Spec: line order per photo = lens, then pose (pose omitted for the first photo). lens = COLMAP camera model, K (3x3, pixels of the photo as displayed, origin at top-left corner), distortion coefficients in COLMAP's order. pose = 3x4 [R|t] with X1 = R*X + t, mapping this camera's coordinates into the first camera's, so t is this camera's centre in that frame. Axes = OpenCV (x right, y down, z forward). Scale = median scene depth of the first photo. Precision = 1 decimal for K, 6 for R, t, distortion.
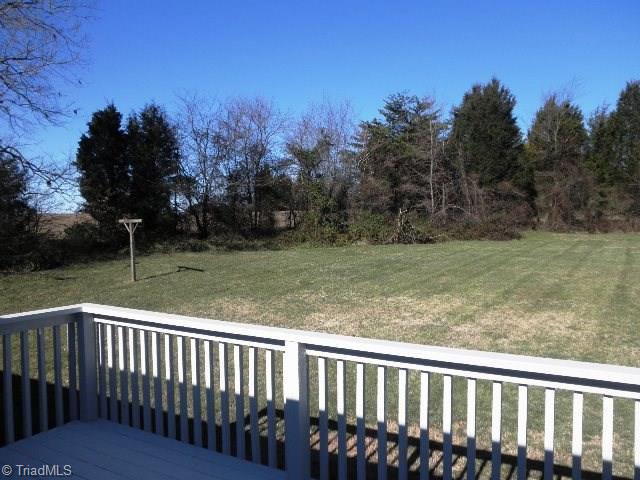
lens RADIAL K [[569.5, 0, 320.0], [0, 569.5, 240.0], [0, 0, 1]] dist [-0.196185, 0.222265]
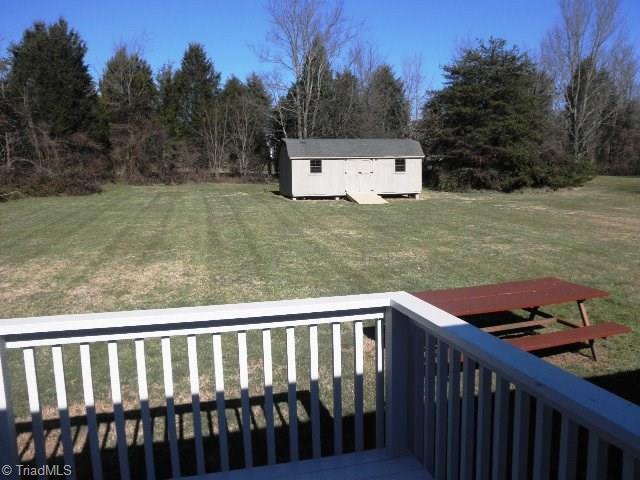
lens RADIAL K [[569.5, 0, 320.0], [0, 569.5, 240.0], [0, 0, 1]] dist [-0.196185, 0.222265]
pose [[0.652508, -0.092427, 0.752124, -0.125205], [0.031811, 0.995000, 0.094676, 0.000103], [-0.757114, -0.037851, 0.652186, 0.080655]]
